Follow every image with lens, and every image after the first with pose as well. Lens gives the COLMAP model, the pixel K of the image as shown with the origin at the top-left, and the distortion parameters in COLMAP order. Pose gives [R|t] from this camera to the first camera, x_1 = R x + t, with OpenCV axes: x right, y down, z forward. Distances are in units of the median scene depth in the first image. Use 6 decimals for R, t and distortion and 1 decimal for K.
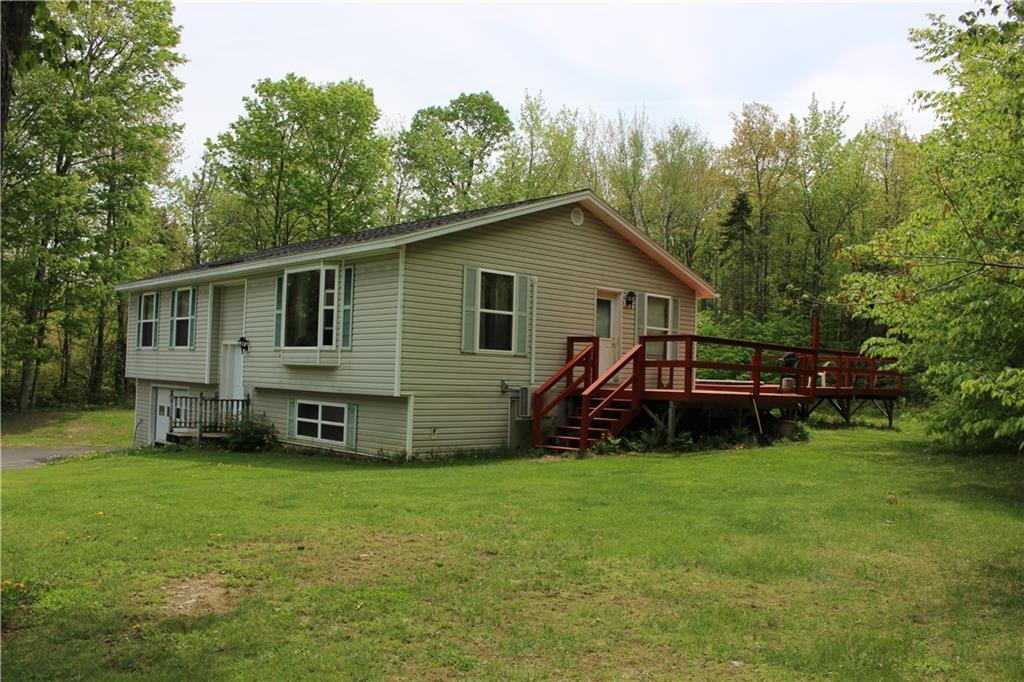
lens RADIAL K [[844.8, 0, 509.6], [0, 844.8, 363.7], [0, 0, 1]] dist [-0.149999, 0.104333]
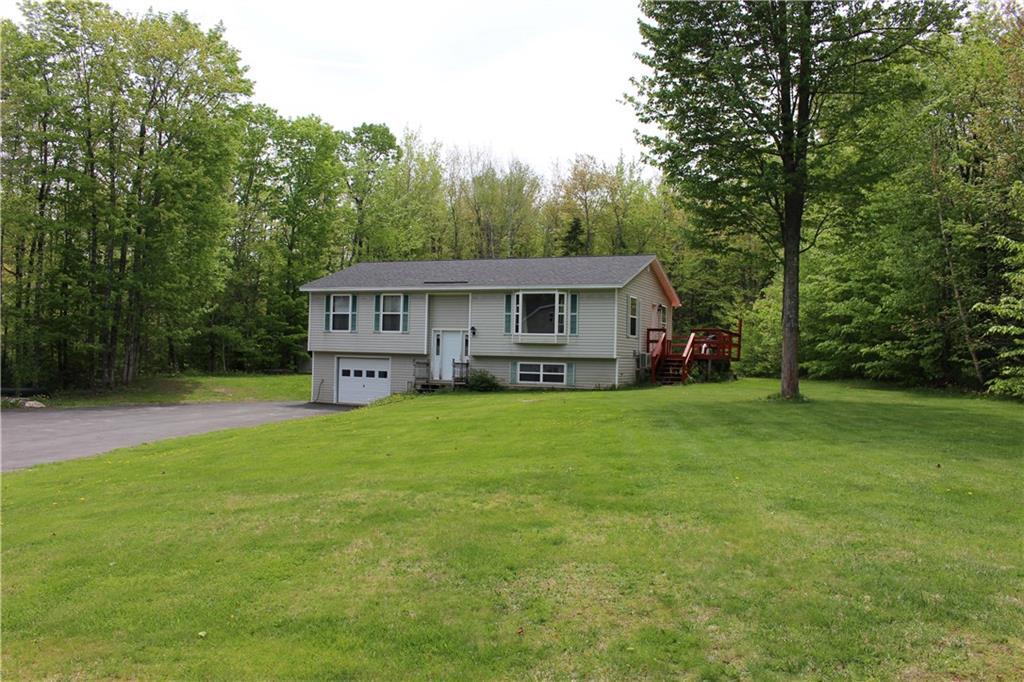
lens RADIAL K [[844.8, 0, 518.8], [0, 844.8, 333.1], [0, 0, 1]] dist [-0.149999, 0.104333]
pose [[0.917813, 0.002366, 0.397006, -1.022325], [-0.000431, 0.999988, -0.004963, -0.011289], [-0.397013, 0.004384, 0.917803, -0.718496]]
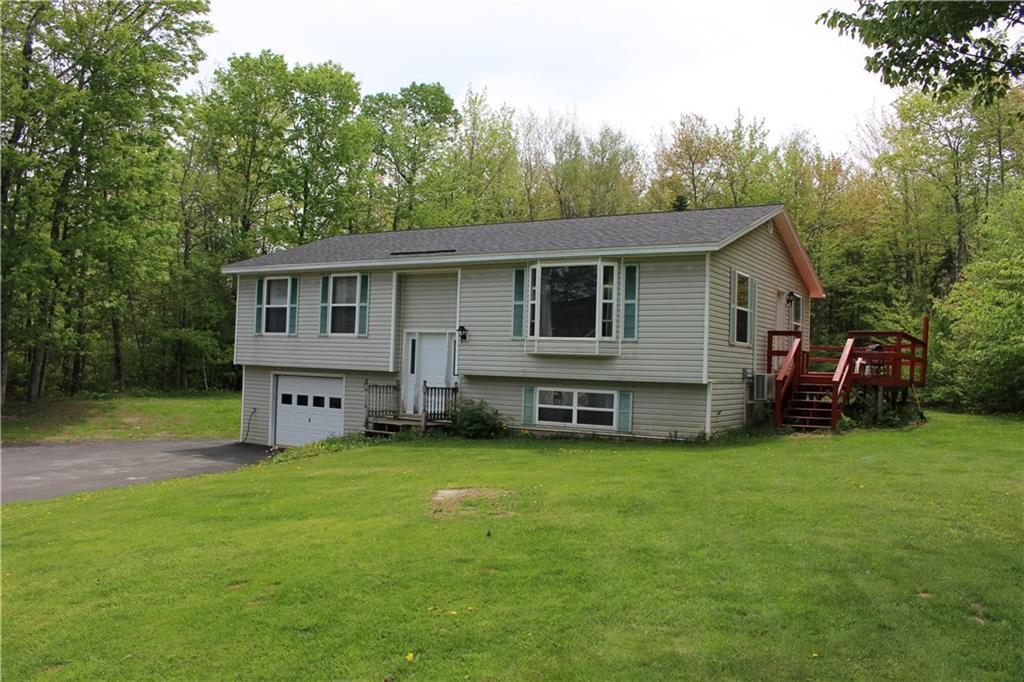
lens RADIAL K [[844.8, 0, 512.6], [0, 844.8, 341.4], [0, 0, 1]] dist [-0.149999, 0.104333]
pose [[0.968353, 0.008957, 0.249425, -0.567574], [-0.006632, 0.999926, -0.010162, -0.003523], [-0.249498, 0.008186, 0.968341, -0.015368]]
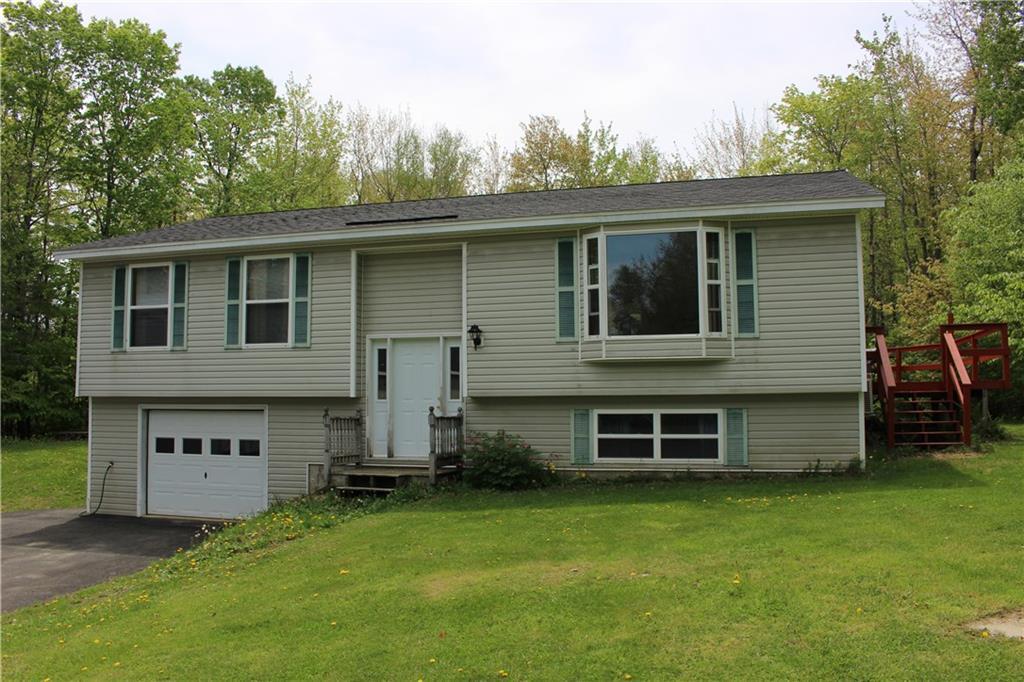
lens RADIAL K [[844.8, 0, 507.2], [0, 844.8, 346.2], [0, 0, 1]] dist [-0.149999, 0.104333]
pose [[0.862844, -0.002409, 0.505465, -0.715672], [0.025358, 0.998936, -0.038527, 0.014648], [-0.504834, 0.046061, 0.861987, 0.417849]]
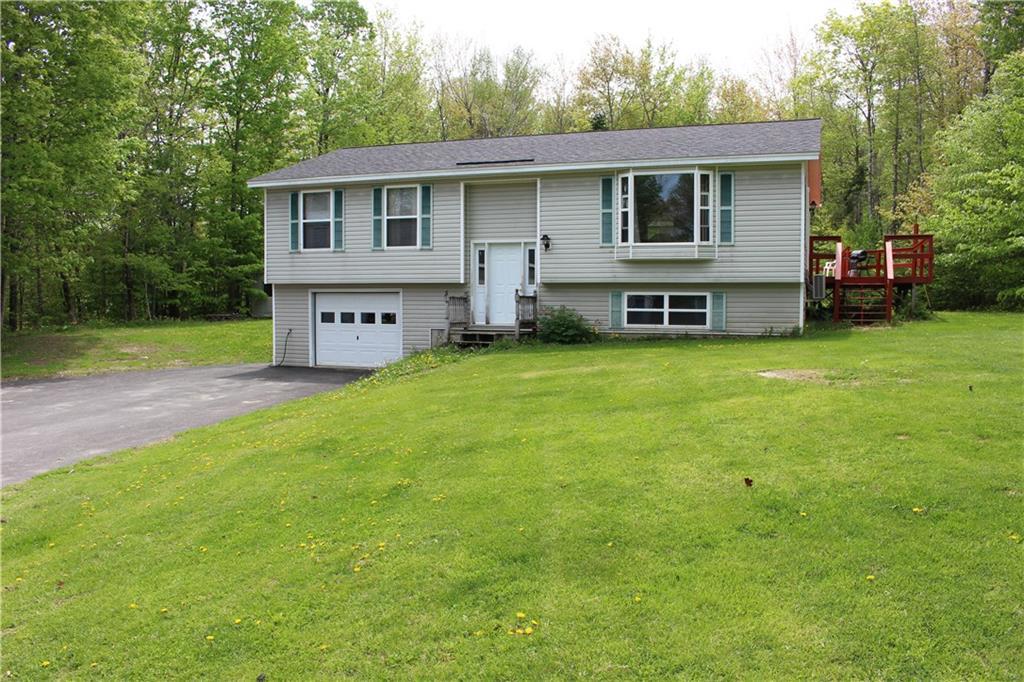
lens RADIAL K [[844.8, 0, 512.6], [0, 844.8, 337.6], [0, 0, 1]] dist [-0.149999, 0.104333]
pose [[0.898279, -0.052329, 0.436299, -0.898186], [0.020866, 0.996844, 0.076600, 0.015554], [-0.438930, -0.059705, 0.896535, 0.081598]]
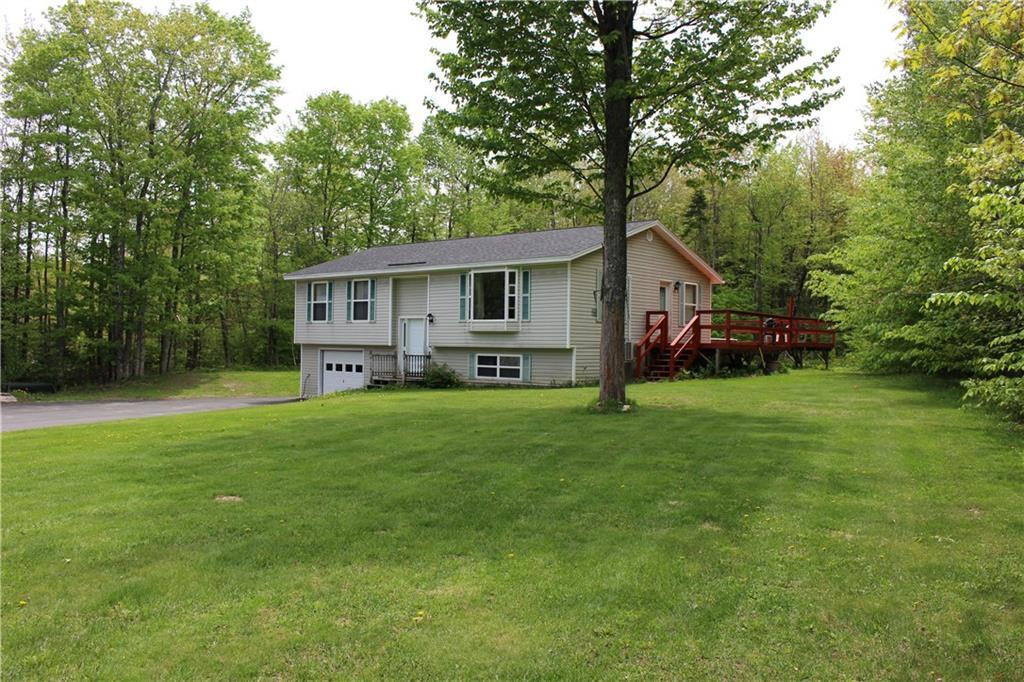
lens RADIAL K [[844.8, 0, 515.1], [0, 844.8, 338.5], [0, 0, 1]] dist [-0.149999, 0.104333]
pose [[0.994018, -0.016969, 0.107886, -0.364609], [0.016034, 0.999826, 0.009534, 0.001016], [-0.108029, -0.007747, 0.994118, -0.588432]]
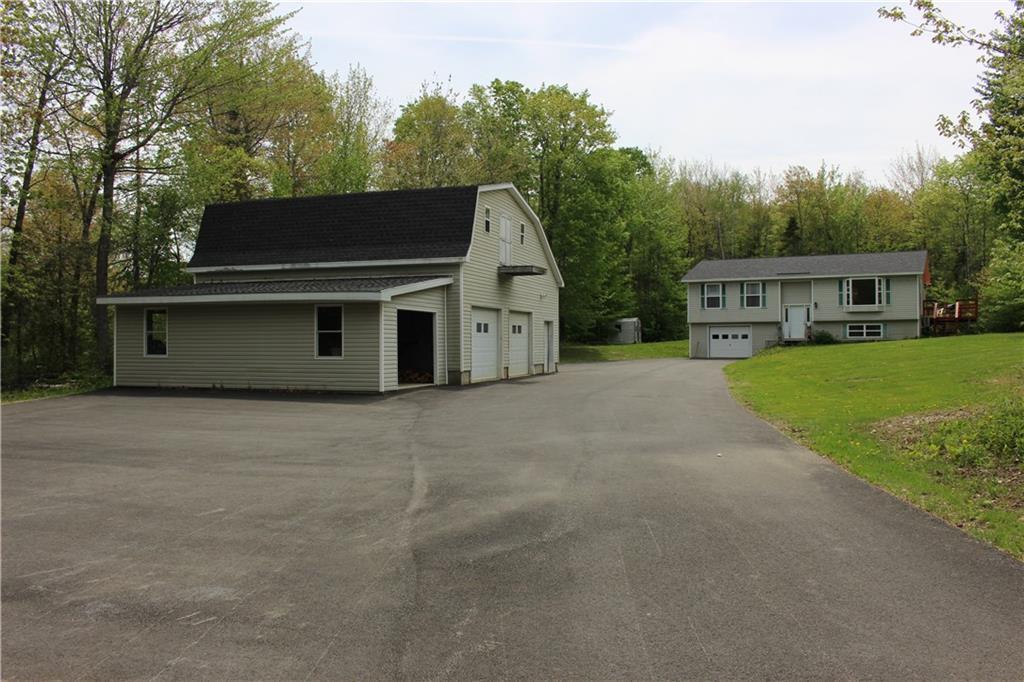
lens RADIAL K [[844.8, 0, 520.5], [0, 844.8, 345.2], [0, 0, 1]] dist [-0.149999, 0.104333]
pose [[0.951272, -0.036839, 0.306145, -2.220248], [0.031367, 0.999248, 0.022777, 0.016229], [-0.306754, -0.012064, 0.951712, -1.341023]]
